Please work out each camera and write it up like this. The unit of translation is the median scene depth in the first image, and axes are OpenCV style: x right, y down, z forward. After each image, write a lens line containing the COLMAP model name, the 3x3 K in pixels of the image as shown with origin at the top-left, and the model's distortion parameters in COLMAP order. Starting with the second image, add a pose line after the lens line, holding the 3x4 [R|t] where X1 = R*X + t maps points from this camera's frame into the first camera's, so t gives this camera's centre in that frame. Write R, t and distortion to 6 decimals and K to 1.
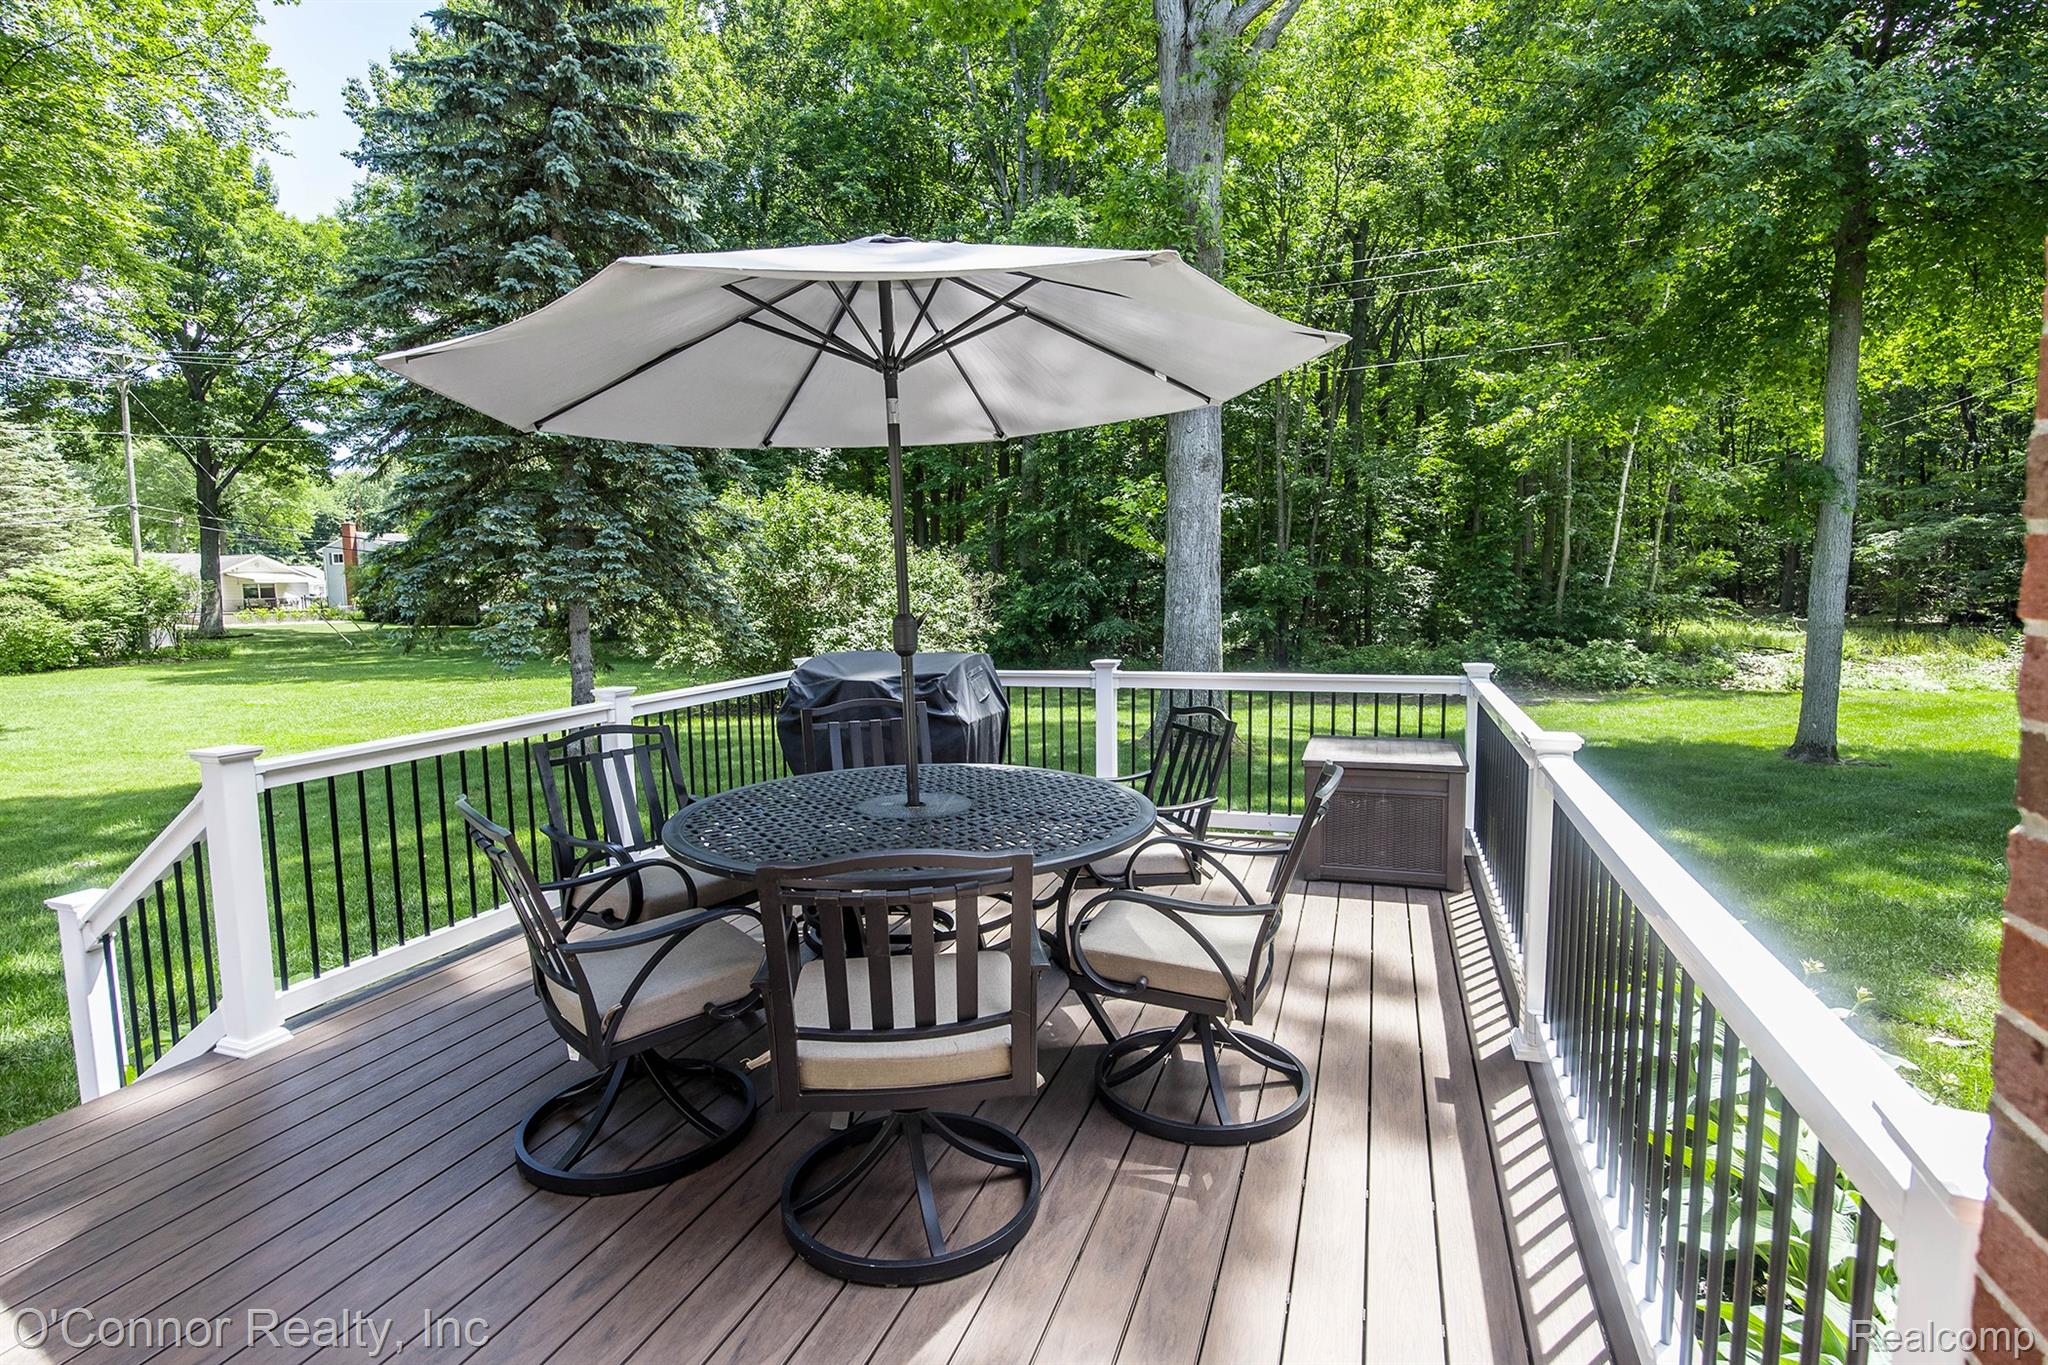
lens RADIAL K [[1014.4, 0, 1024.0], [0, 1014.4, 682.5], [0, 0, 1]] dist [-0.012596, 0.000413]
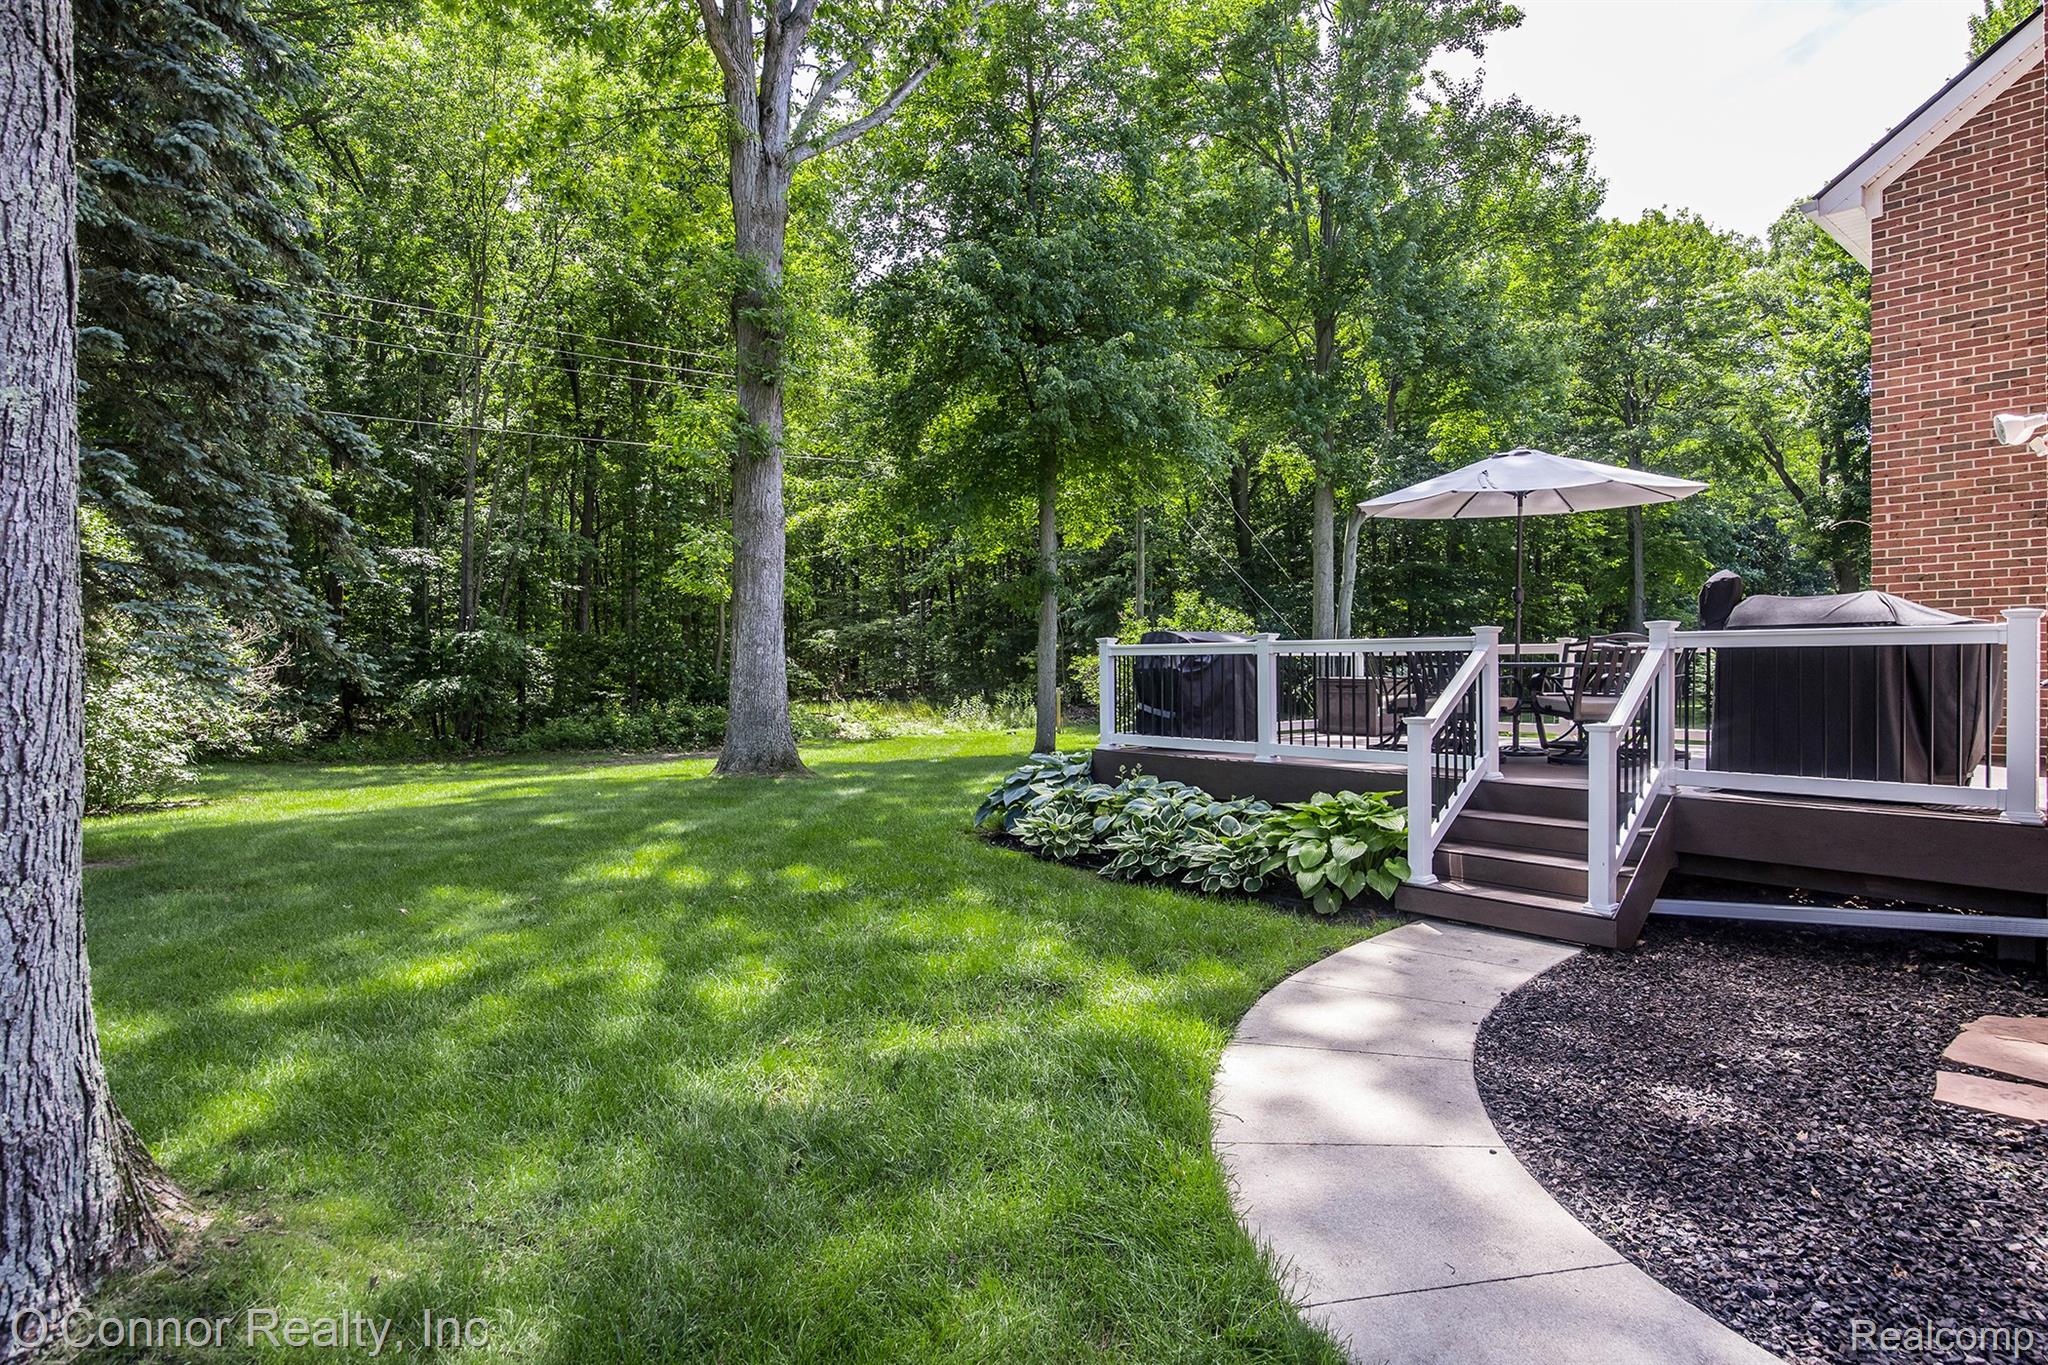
lens RADIAL K [[1100.5, 0, 1024.0], [0, 1100.5, 682.5], [0, 0, 1]] dist [-0.001829, -0.001404]
pose [[0.514922, 0.003813, 0.857228, -0.413196], [0.079772, 0.995438, -0.052345, 0.027852], [-0.853517, 0.095336, 0.512269, 0.079009]]
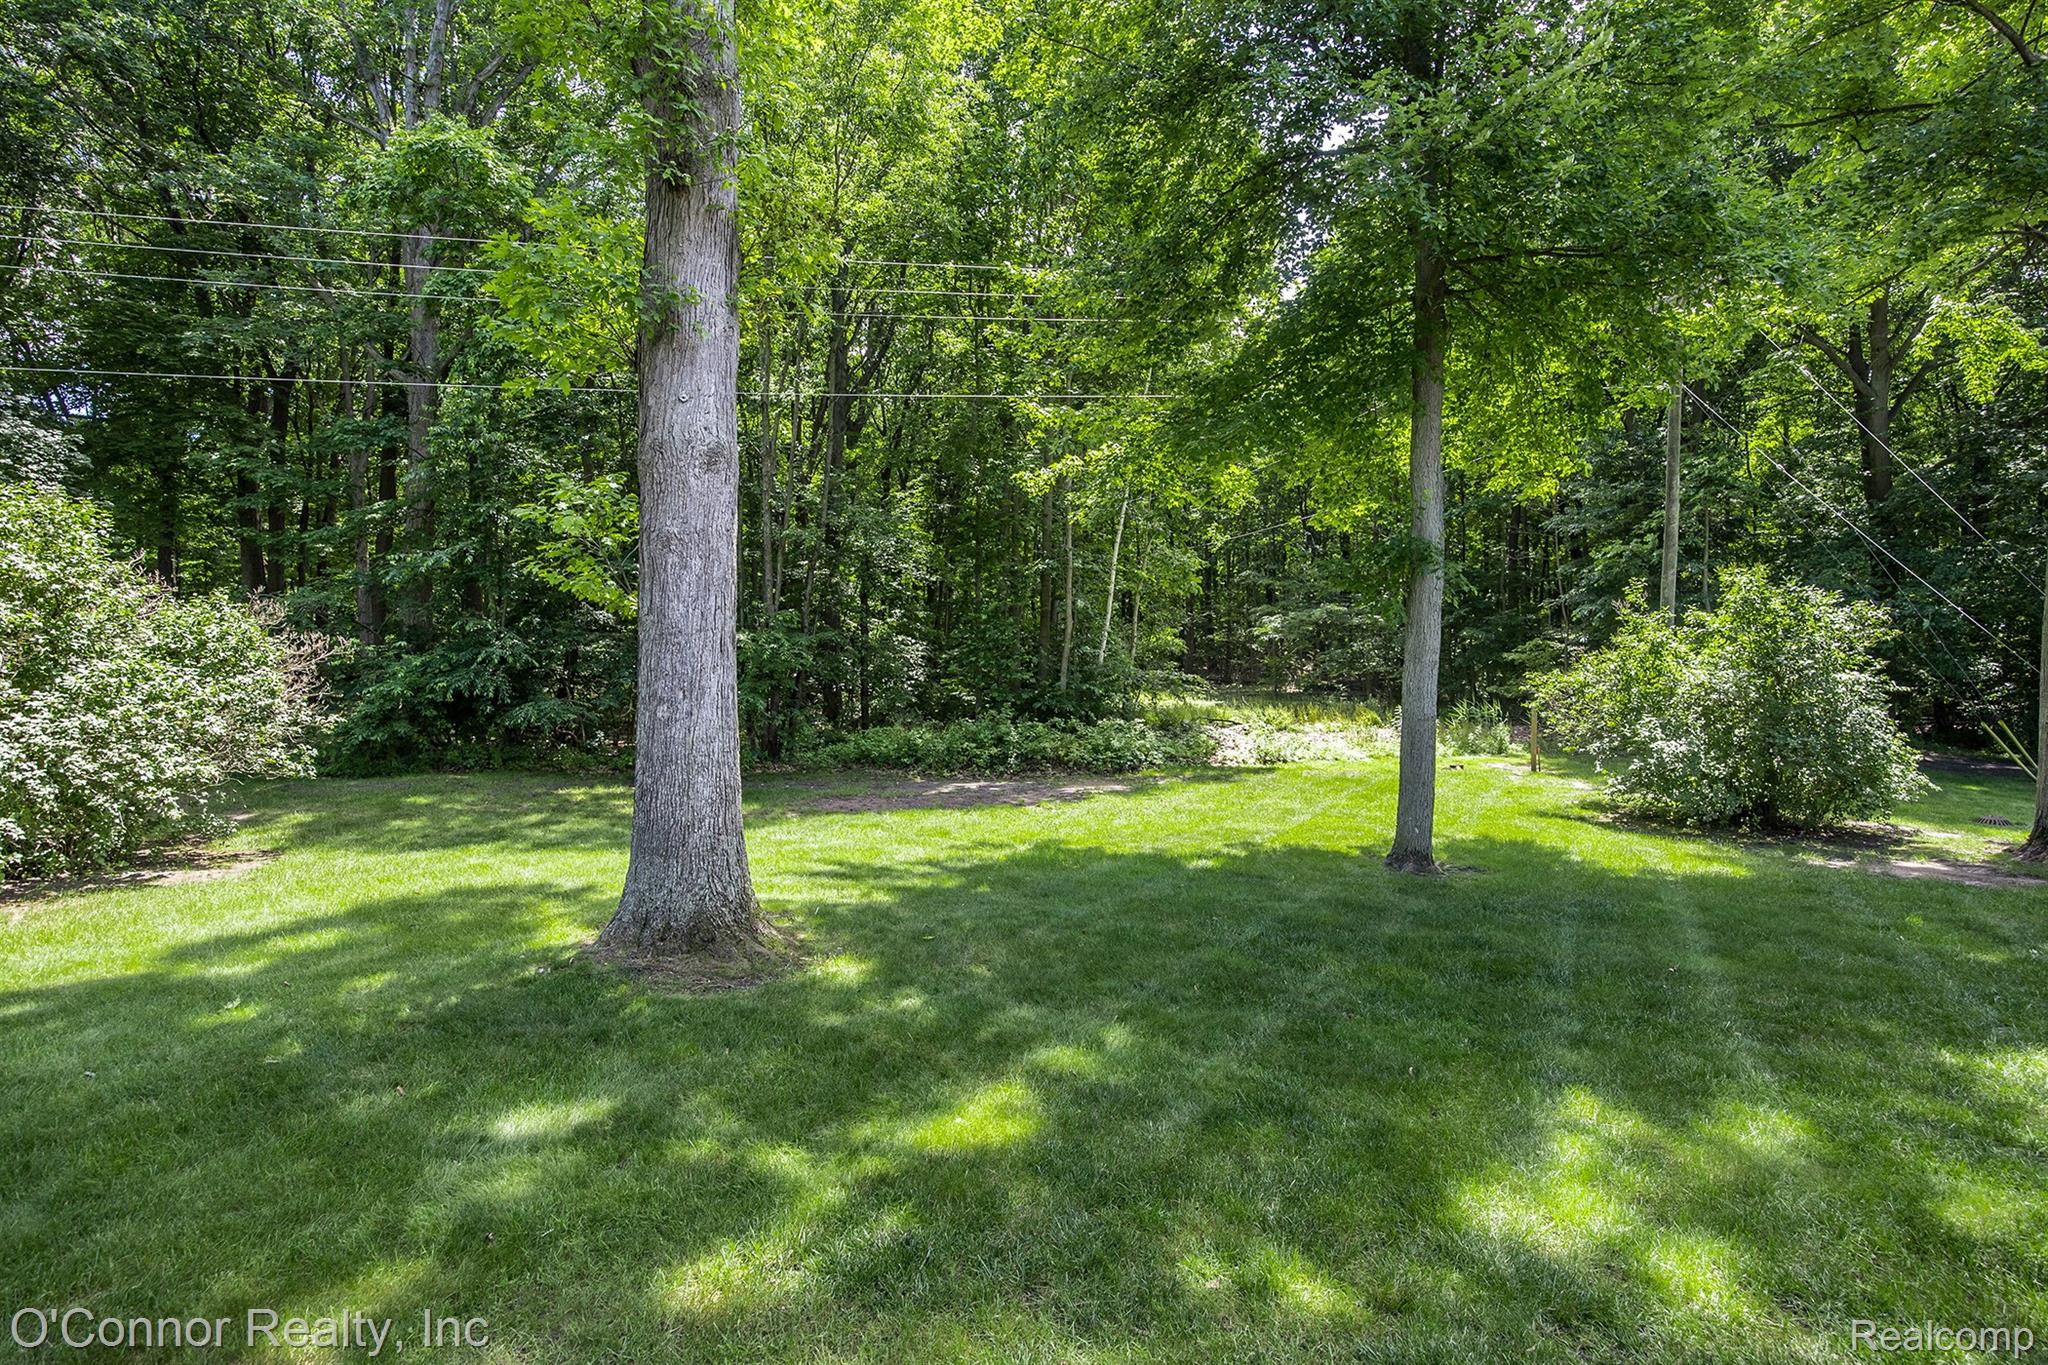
lens RADIAL K [[1014.4, 0, 1024.0], [0, 1014.4, 682.5], [0, 0, 1]] dist [-0.012596, 0.000413]
pose [[0.864395, 0.001337, 0.502812, 0.023308], [0.030400, 0.998028, -0.054916, -0.028074], [-0.501894, 0.062755, 0.862650, 0.229052]]
